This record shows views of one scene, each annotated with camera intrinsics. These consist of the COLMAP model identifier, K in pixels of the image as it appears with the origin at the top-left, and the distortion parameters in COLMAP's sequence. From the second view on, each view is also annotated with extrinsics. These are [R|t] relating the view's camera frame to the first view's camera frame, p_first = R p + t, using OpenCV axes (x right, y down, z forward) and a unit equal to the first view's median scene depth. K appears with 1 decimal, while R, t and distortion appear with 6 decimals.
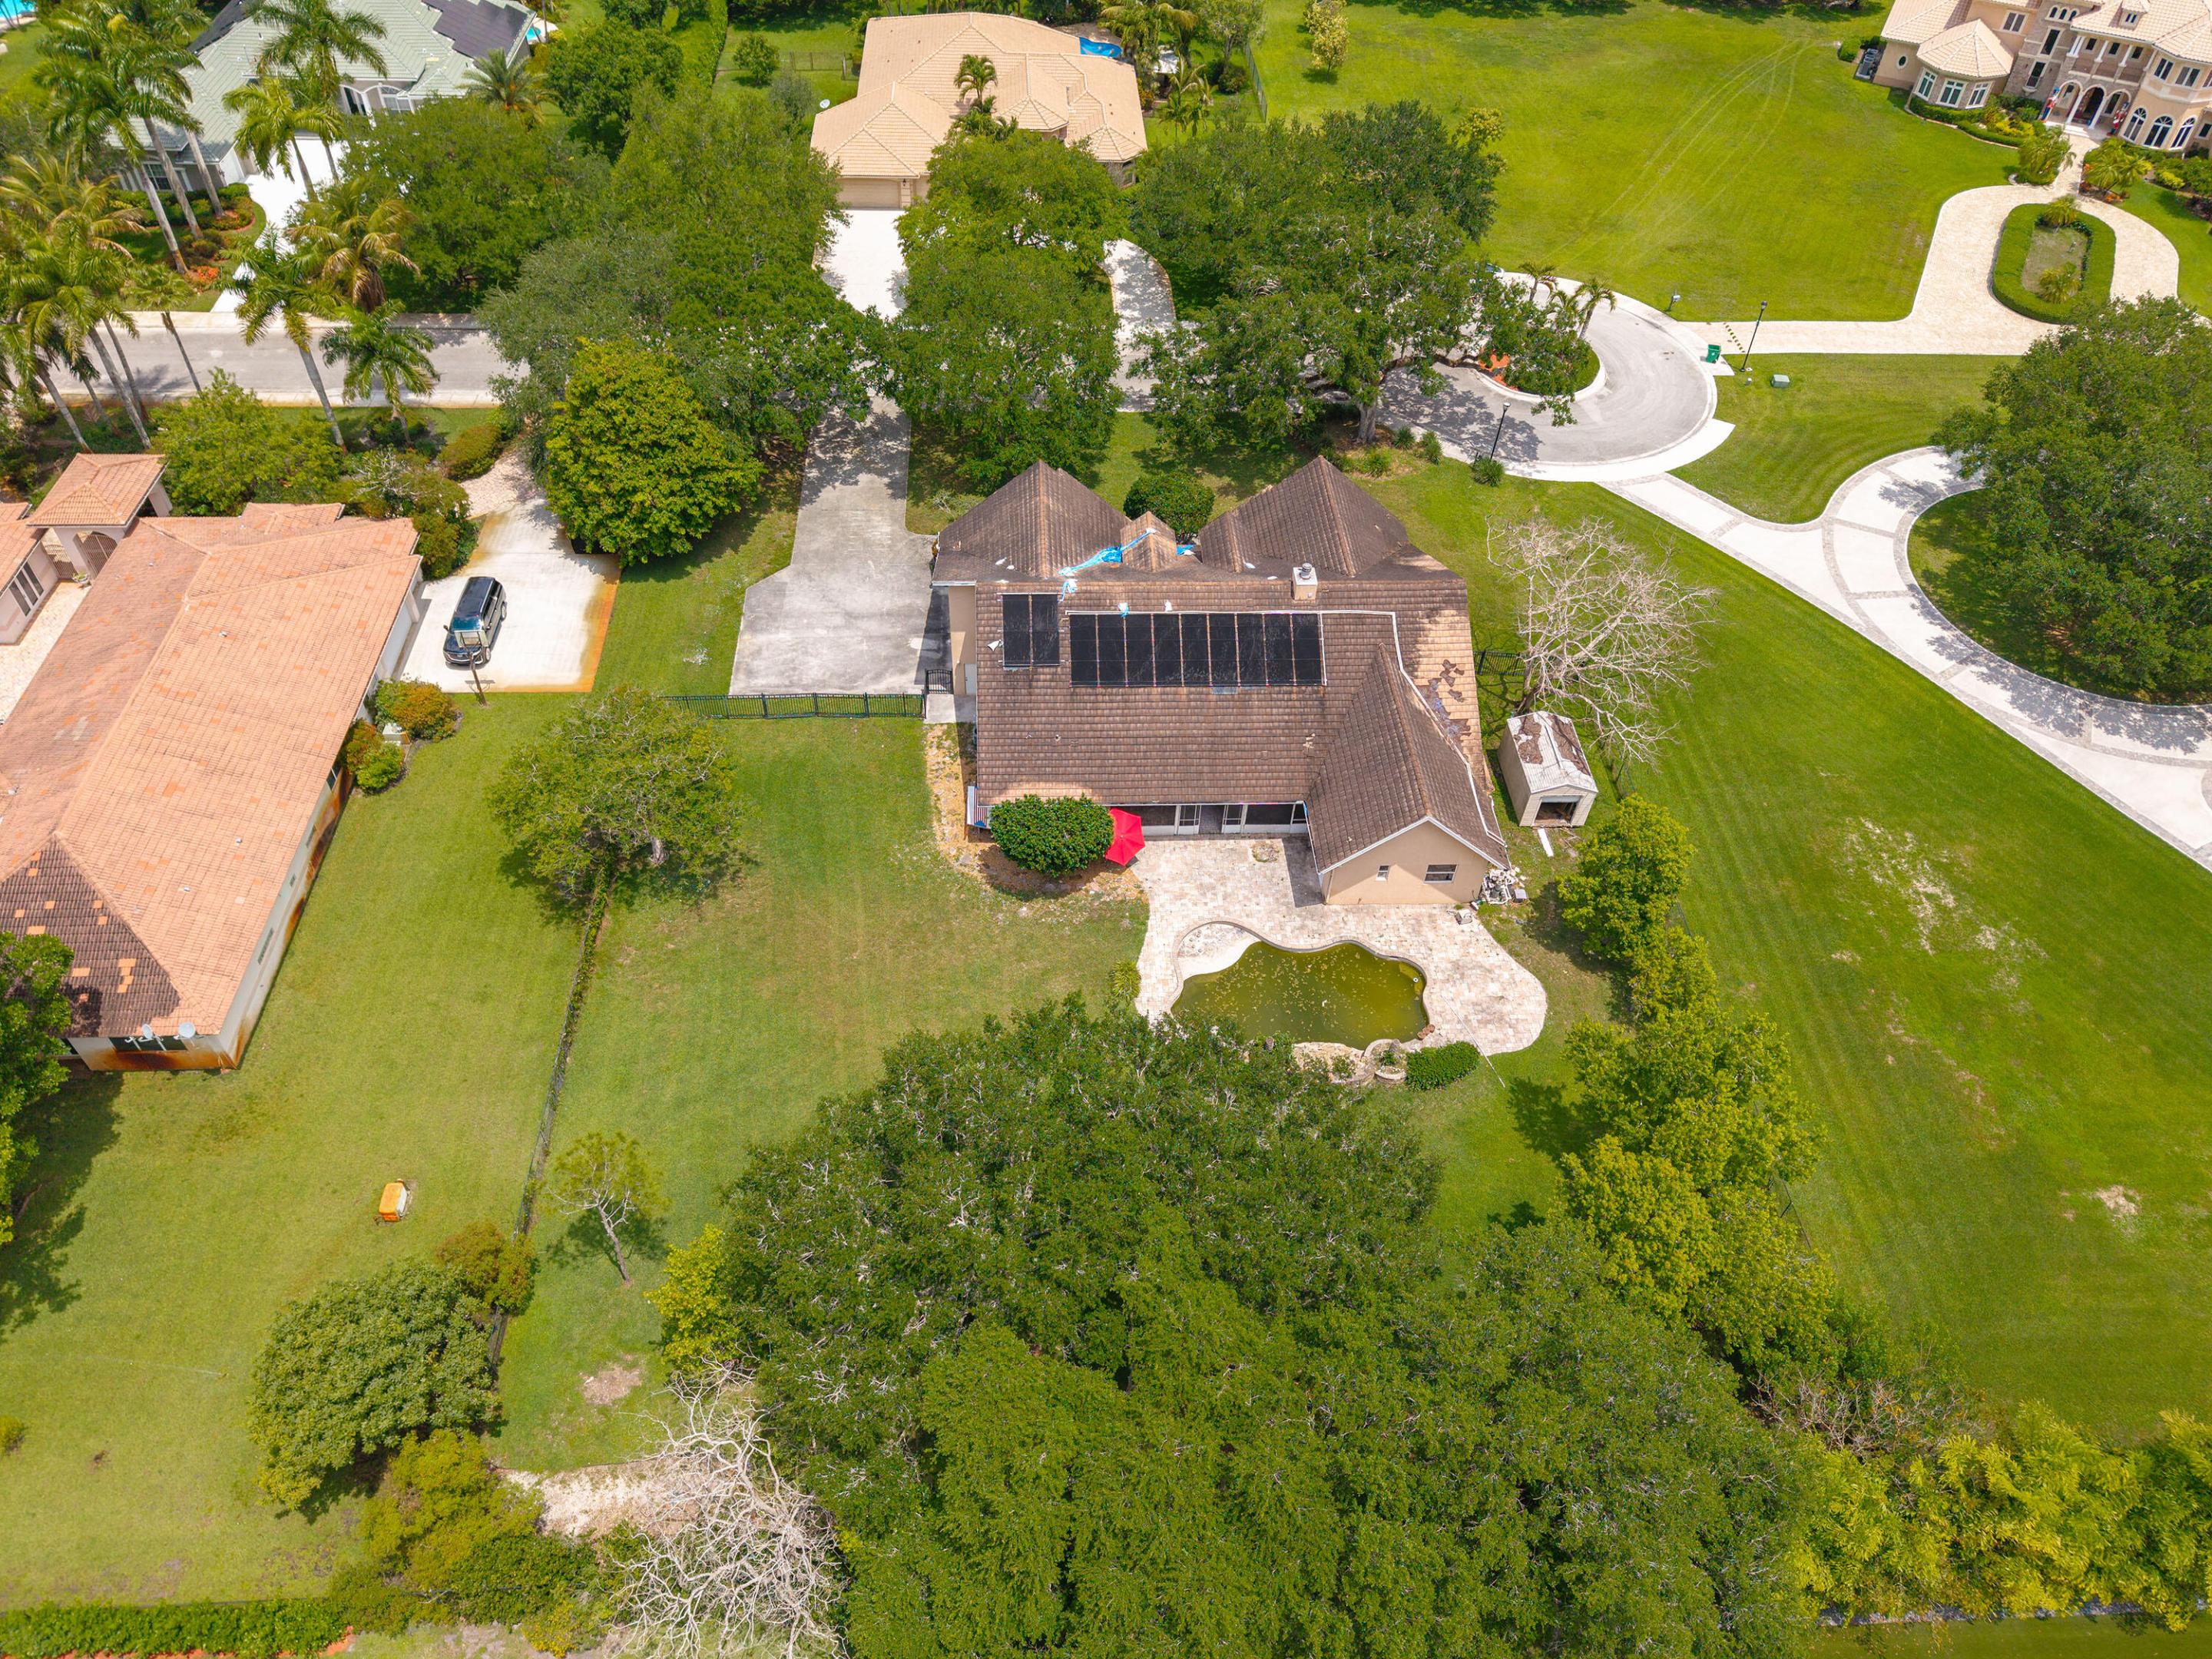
lens RADIAL K [[1565.2, 0, 1129.6], [0, 1565.2, 829.1], [0, 0, 1]] dist [0.031321, -0.029011]
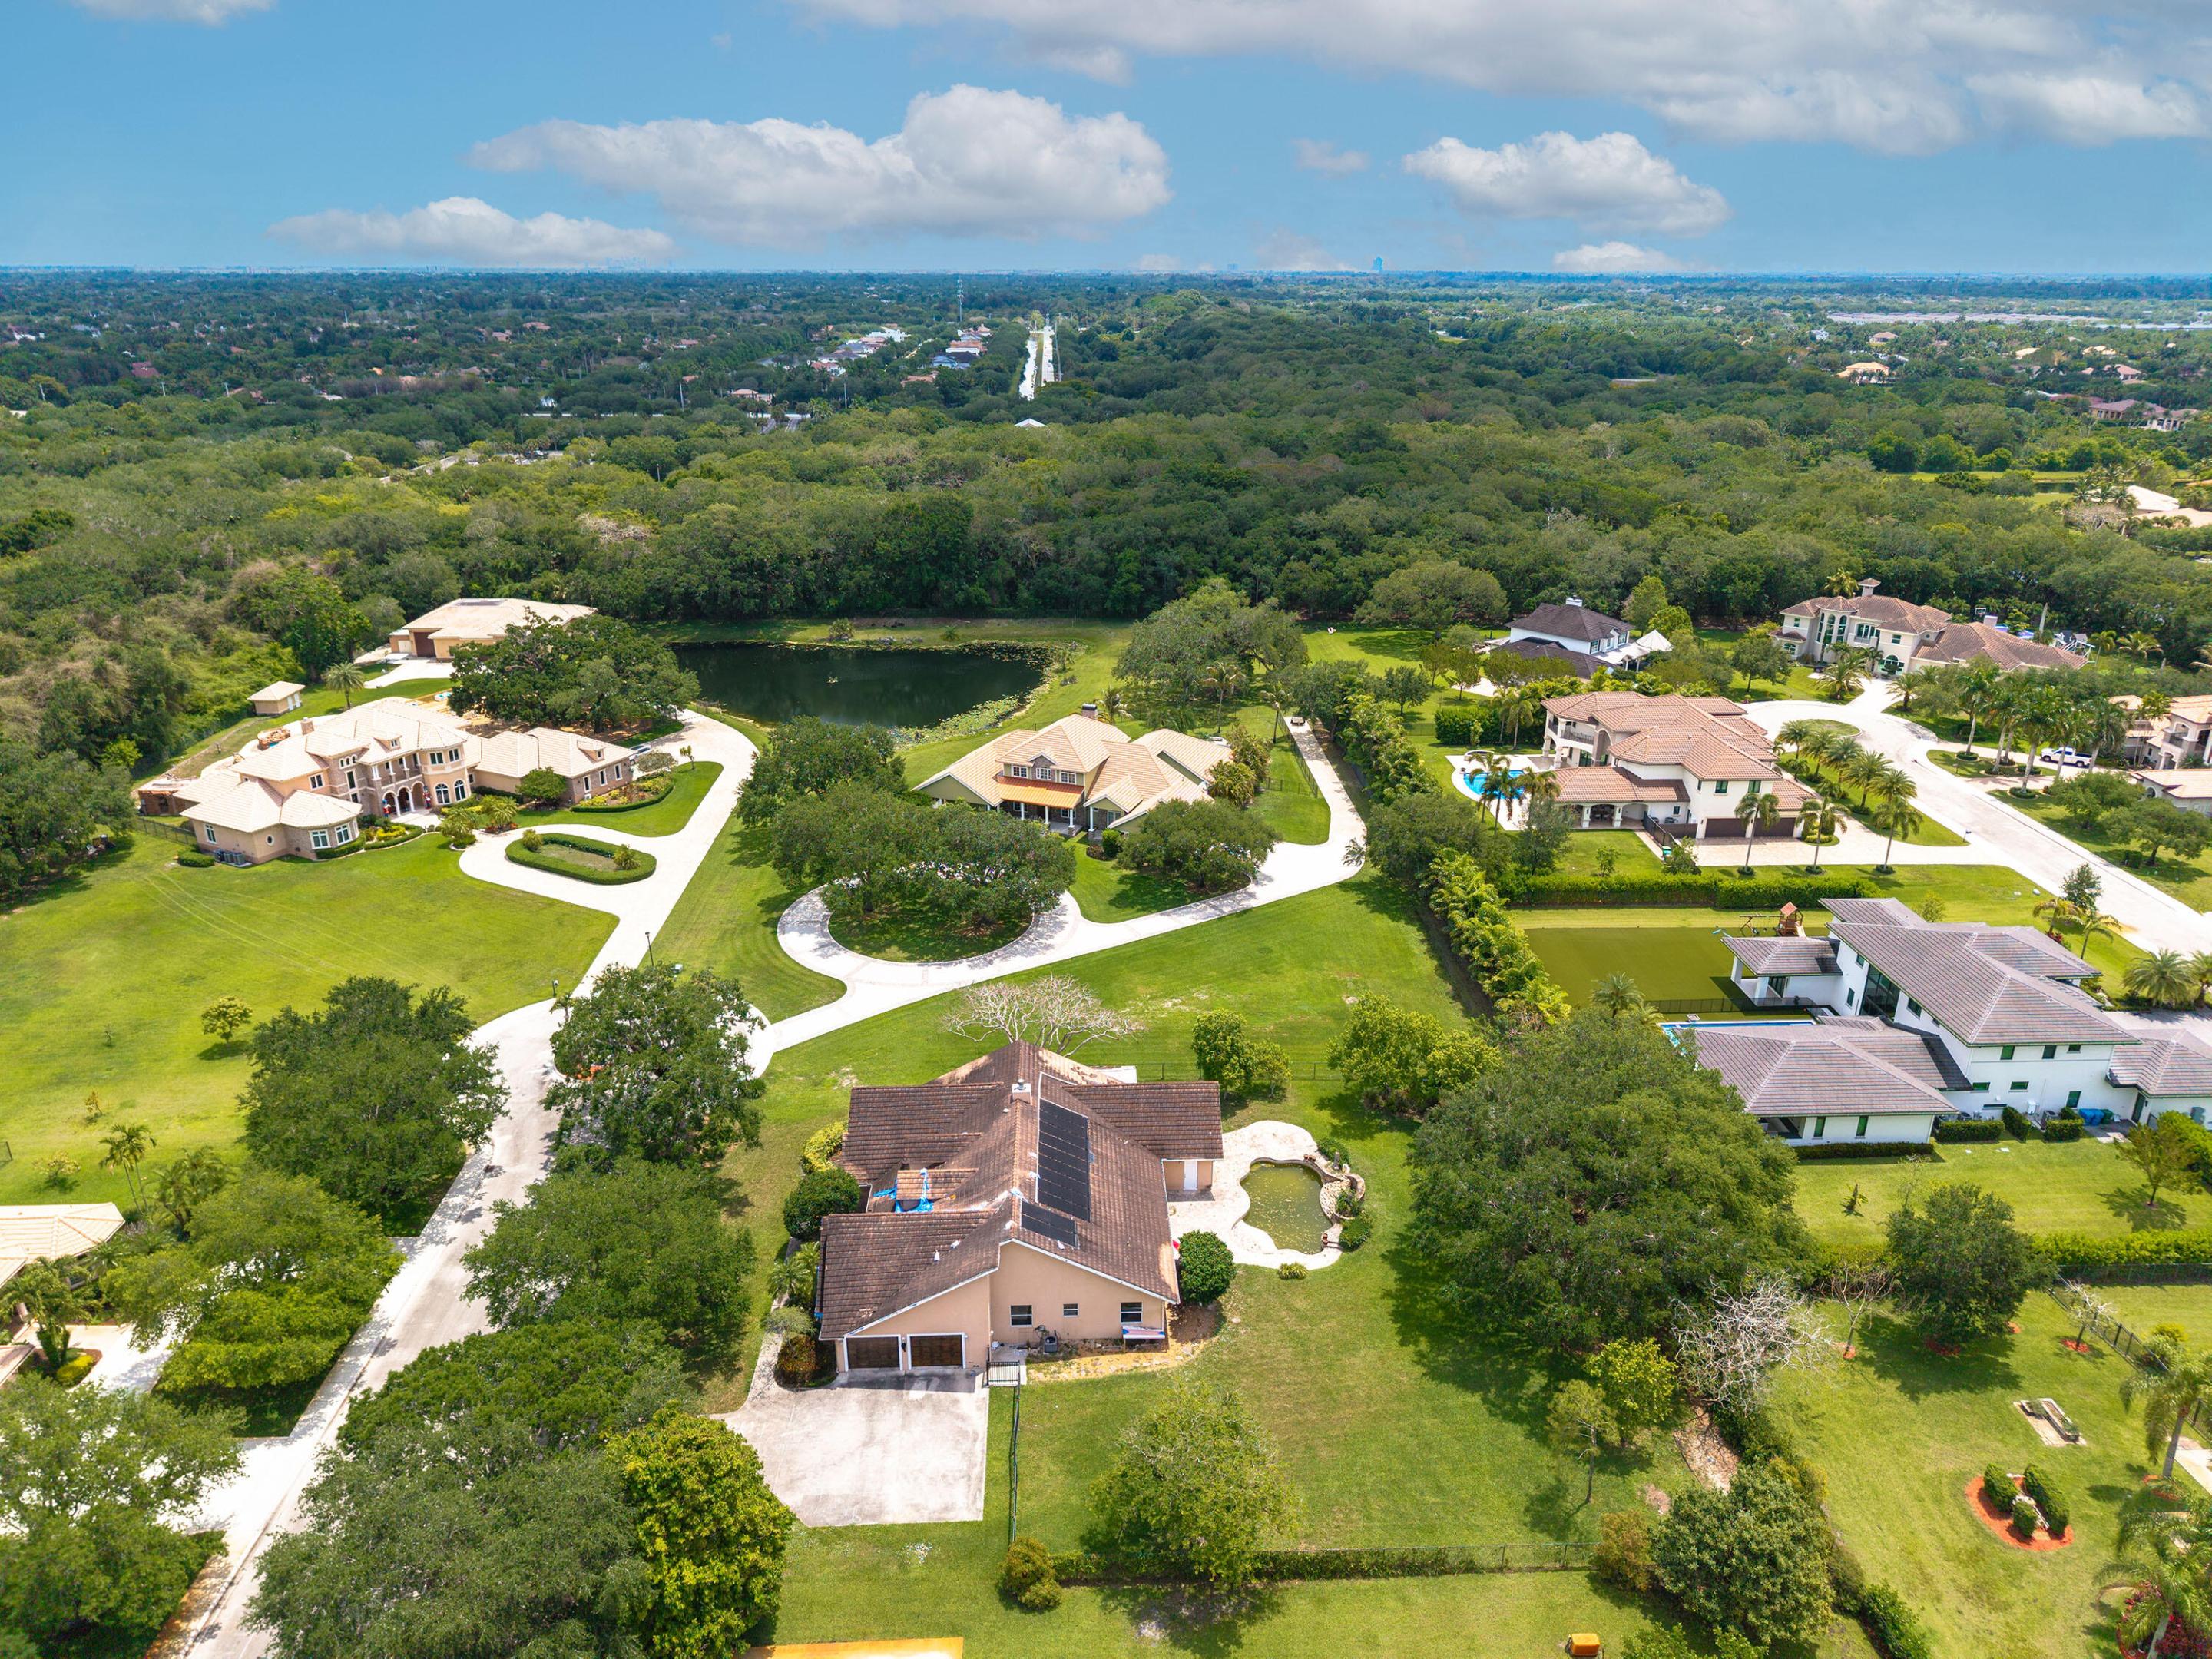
lens RADIAL K [[1453.1, 0, 1111.7], [0, 1453.1, 834.2], [0, 0, 1]] dist [0.001741, -0.003179]
pose [[0.019967, -0.397479, 0.917394, -0.994637], [0.719325, 0.642992, 0.262933, -0.590014], [-0.694387, 0.654654, 0.298755, 0.379650]]
